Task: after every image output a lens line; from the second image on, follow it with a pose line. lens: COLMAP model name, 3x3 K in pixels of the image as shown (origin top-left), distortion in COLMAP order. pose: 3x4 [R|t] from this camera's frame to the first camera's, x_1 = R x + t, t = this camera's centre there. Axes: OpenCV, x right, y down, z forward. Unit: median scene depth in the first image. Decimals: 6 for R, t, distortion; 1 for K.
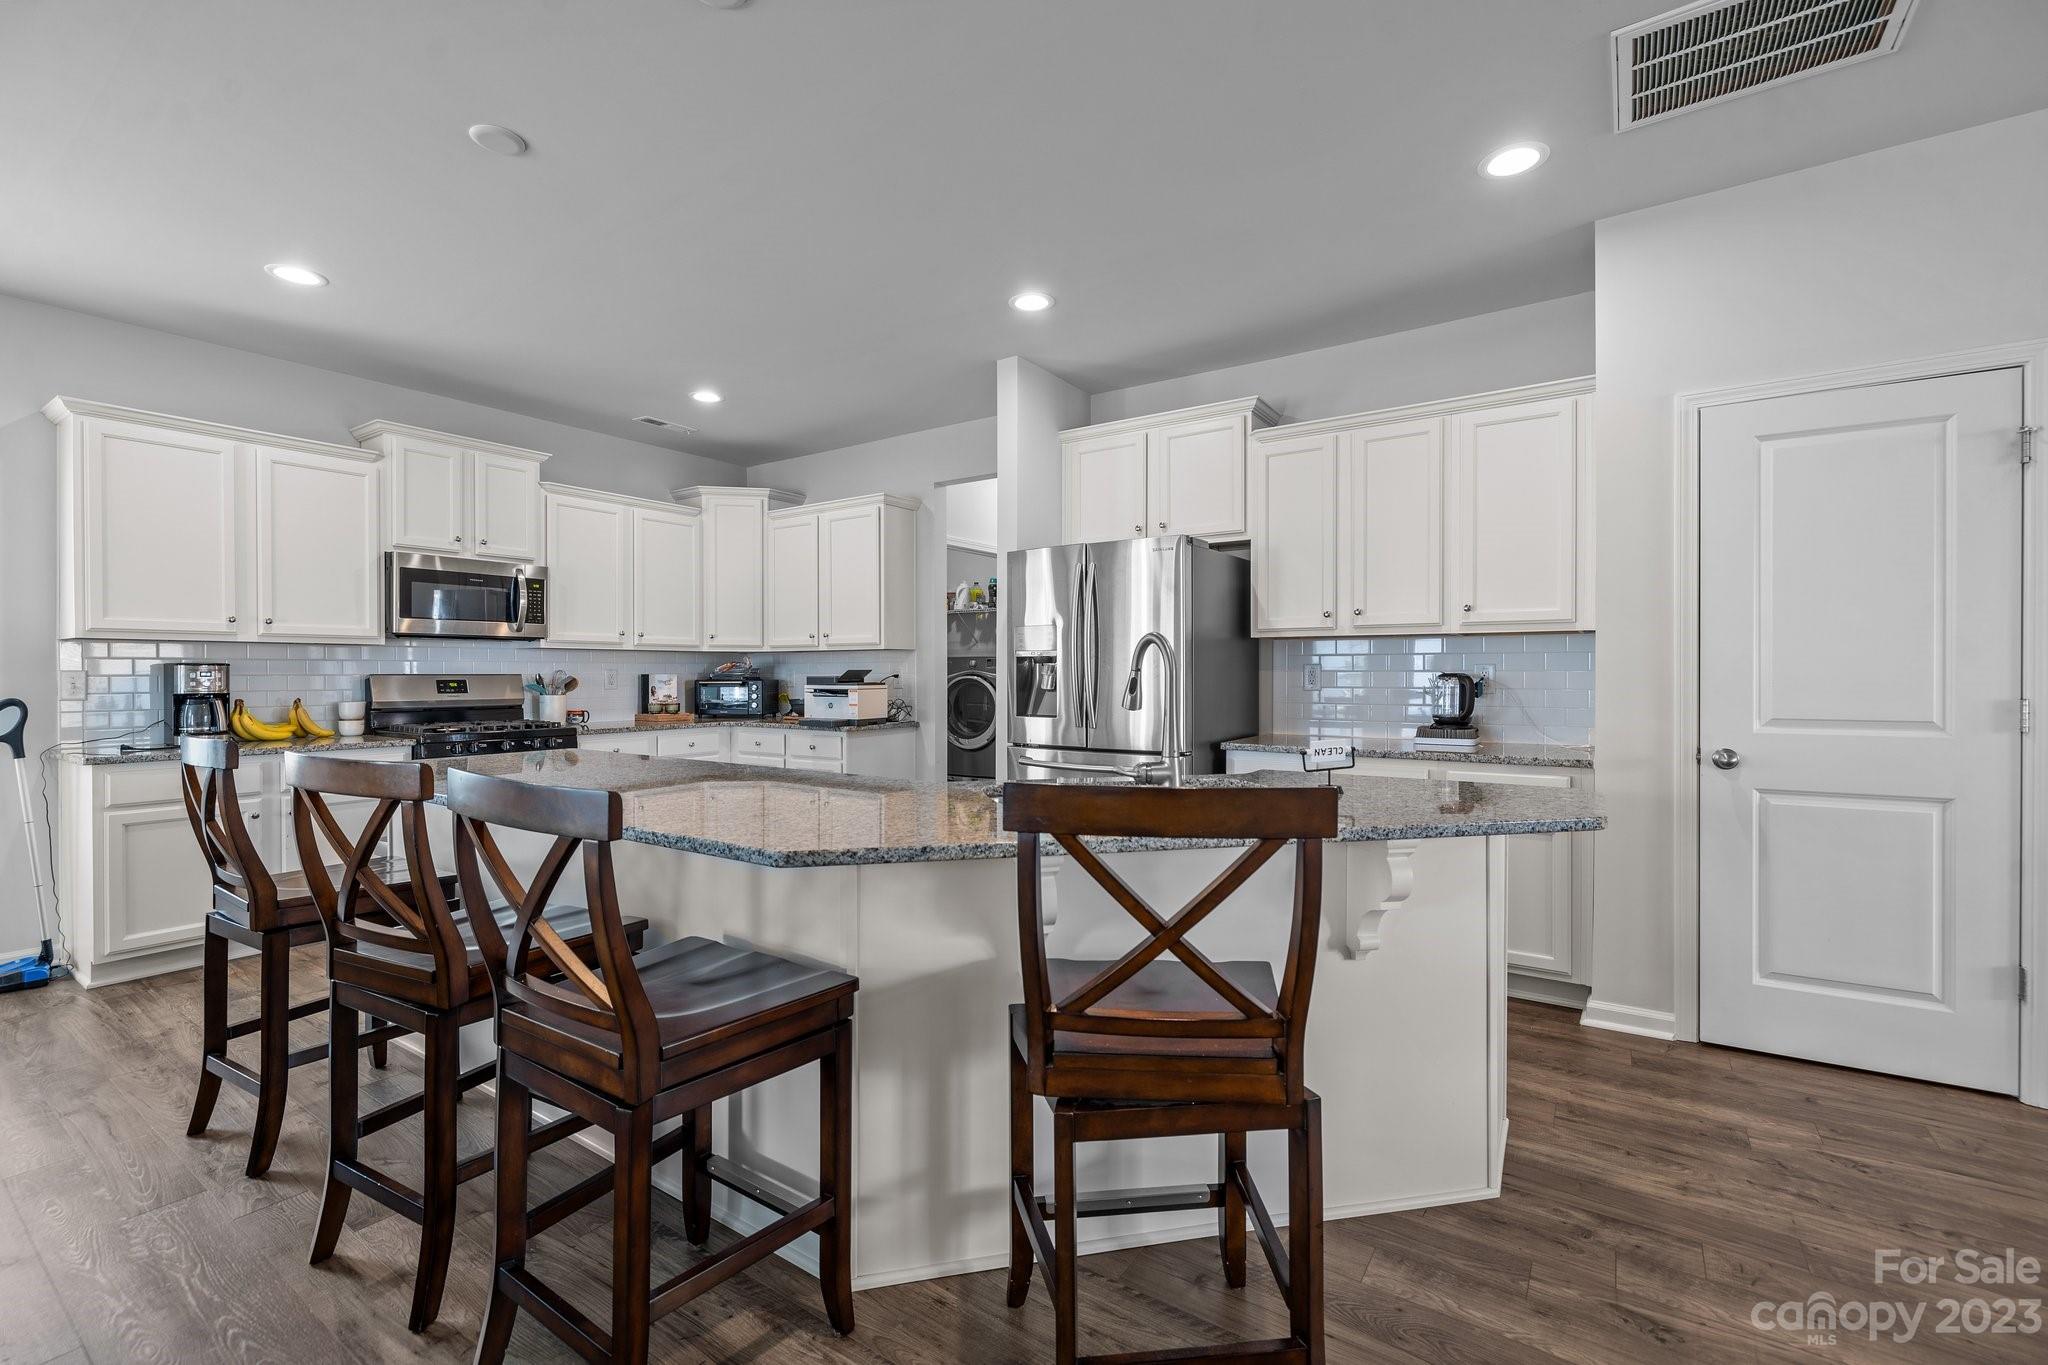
lens RADIAL K [[867.7, 0, 1016.8], [0, 867.7, 675.2], [0, 0, 1]] dist [-0.003202, 0.001258]
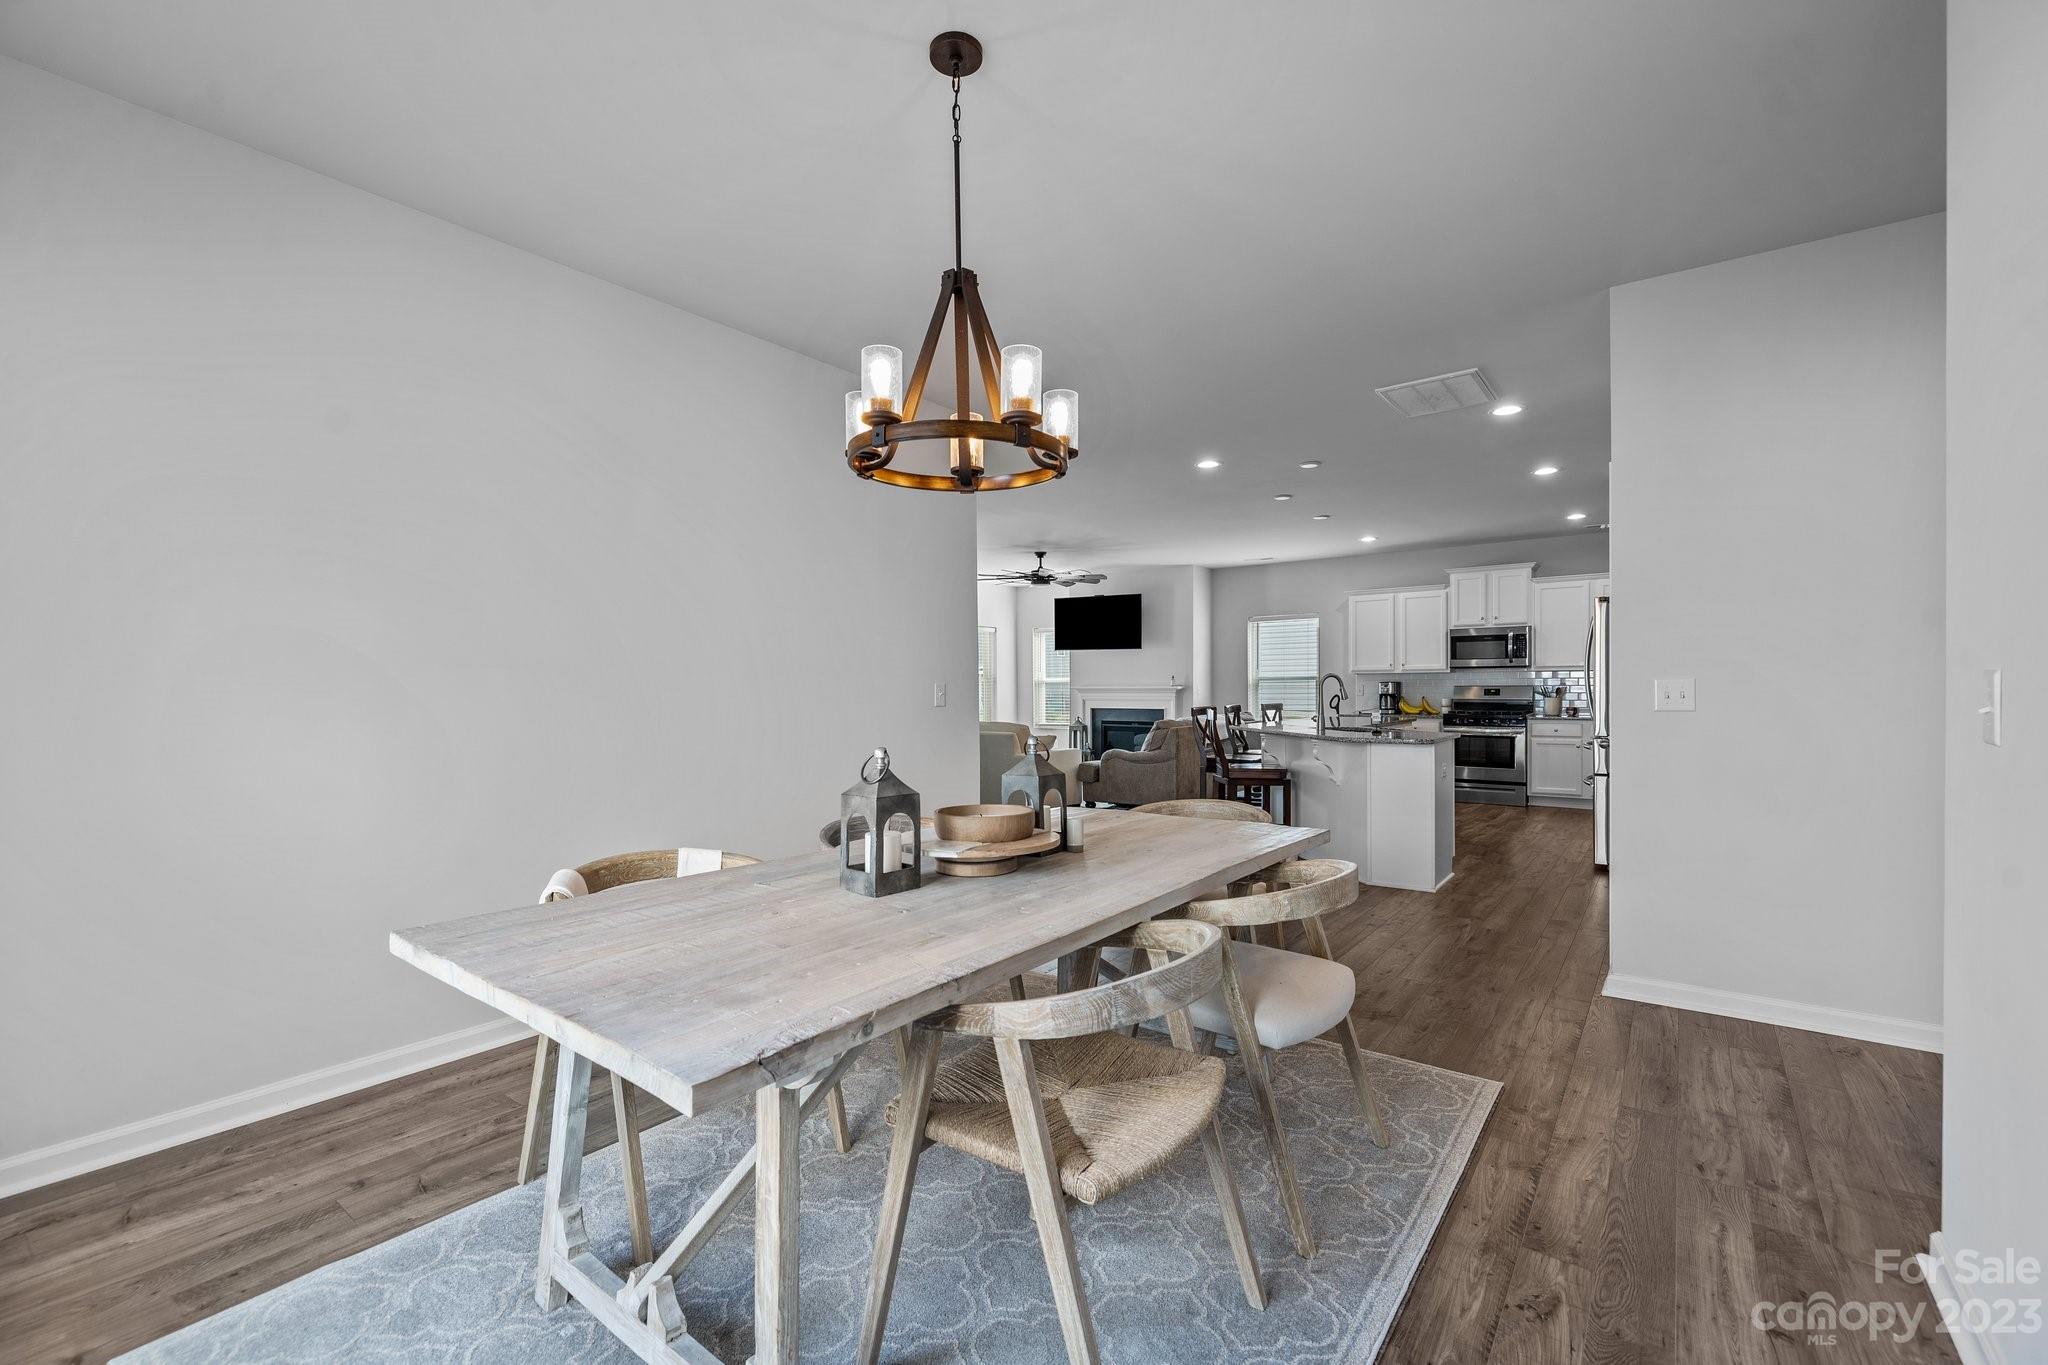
lens RADIAL K [[867.7, 0, 1008.2], [0, 867.7, 698.6], [0, 0, 1]] dist [-0.003202, 0.001258]
pose [[-0.048779, 0.013037, -0.998725, 1.352772], [0.003615, 0.999911, 0.012876, -0.001397], [0.998803, -0.002982, -0.048822, 0.003135]]
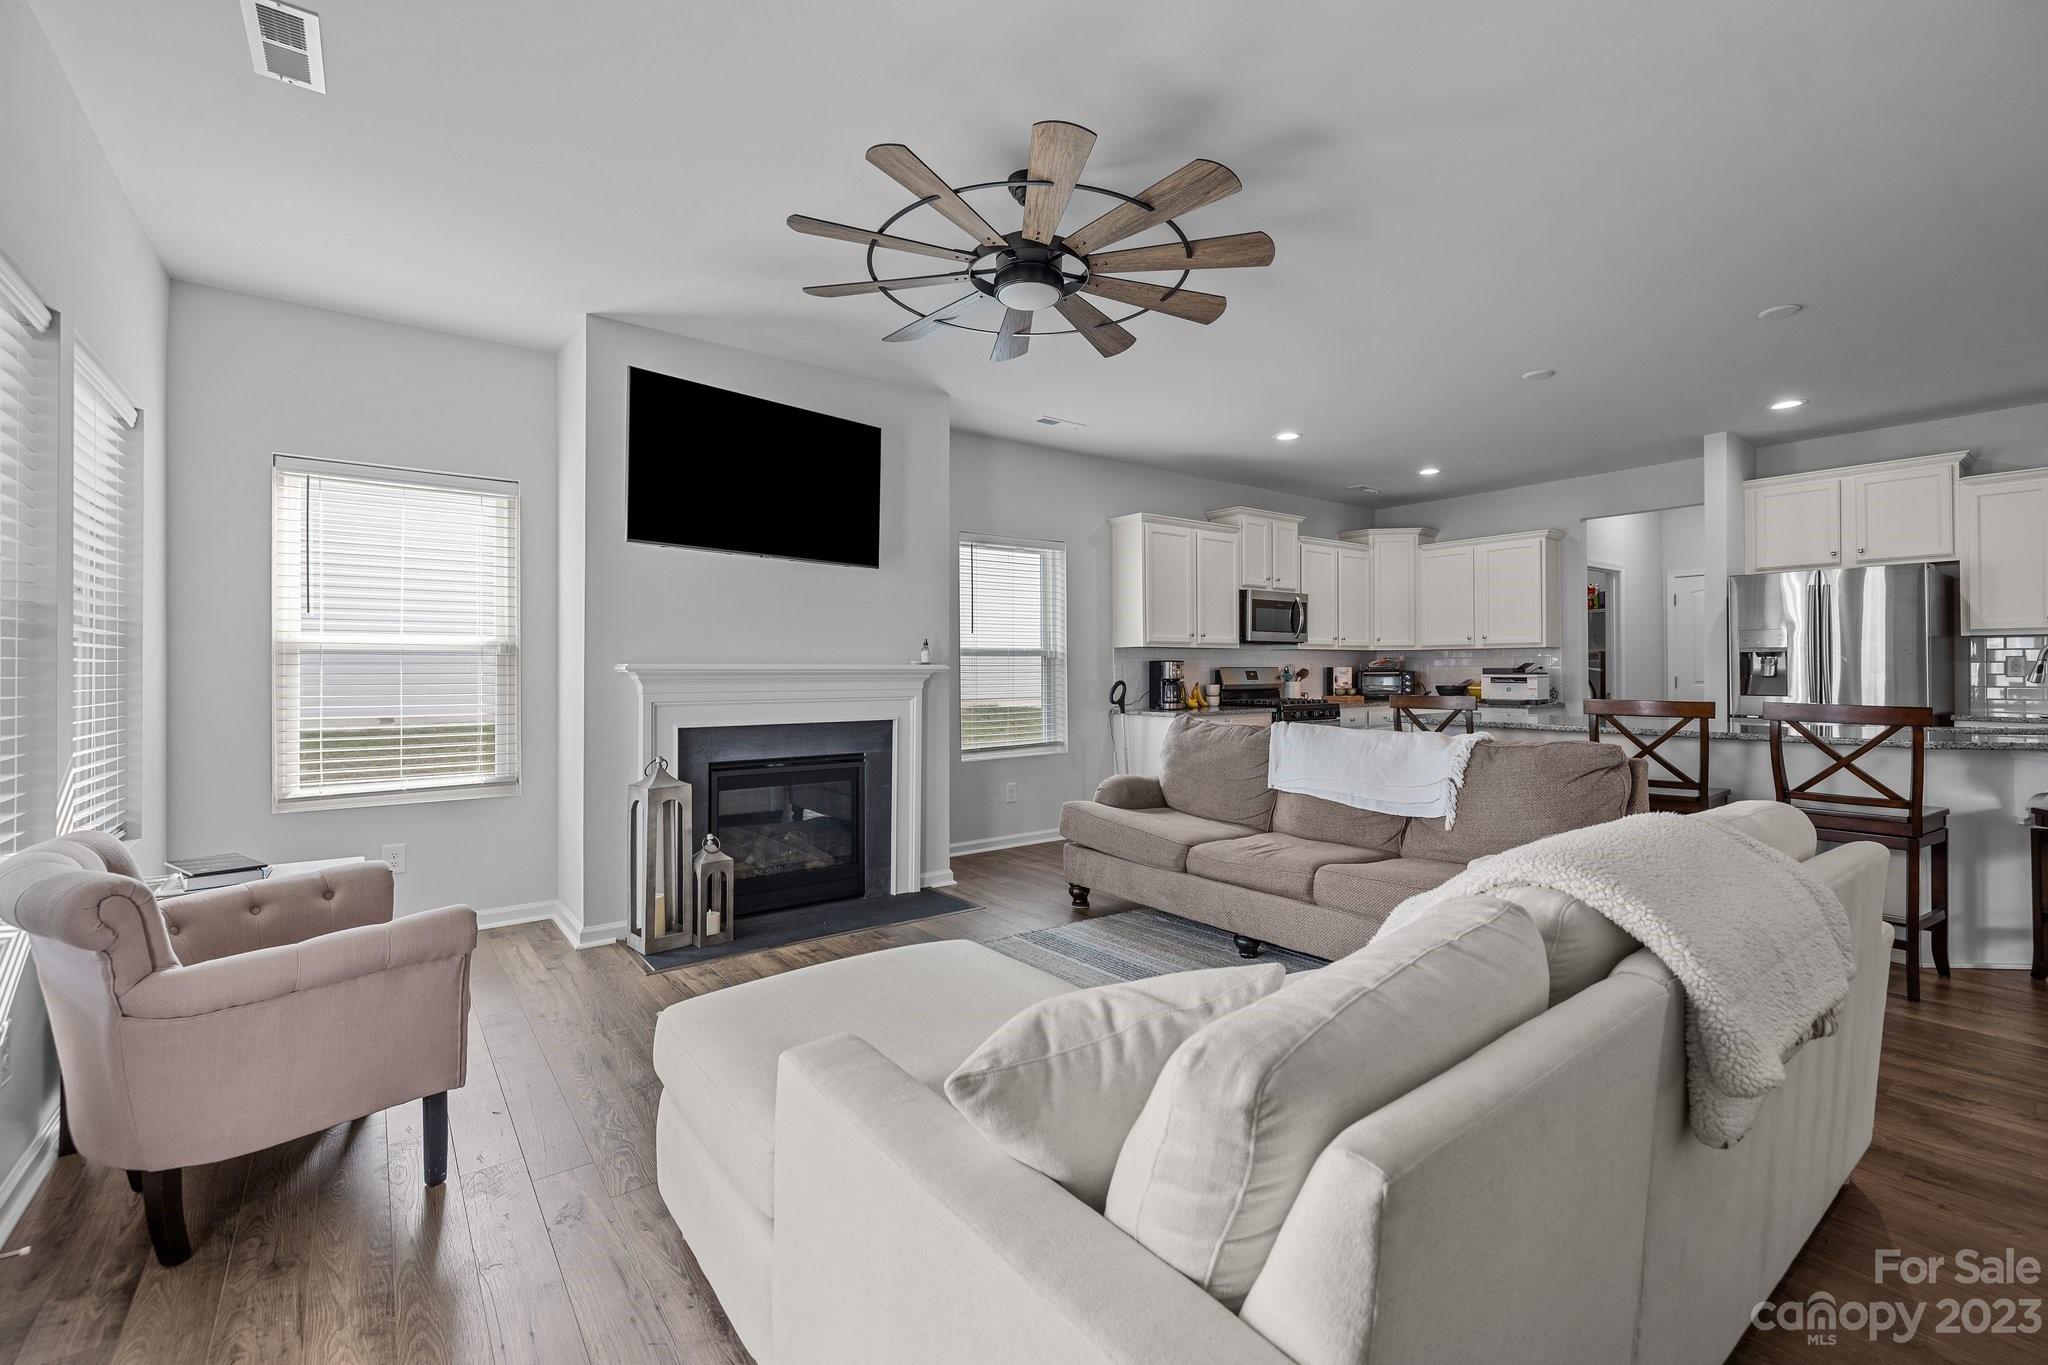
lens RADIAL K [[867.7, 0, 1023.3], [0, 867.7, 665.0], [0, 0, 1]] dist [-0.003202, 0.001258]
pose [[0.948283, -0.003749, -0.317403, -0.546125], [0.001667, 0.999975, -0.006830, 0.005109], [0.317421, 0.005947, 0.948266, -0.565451]]
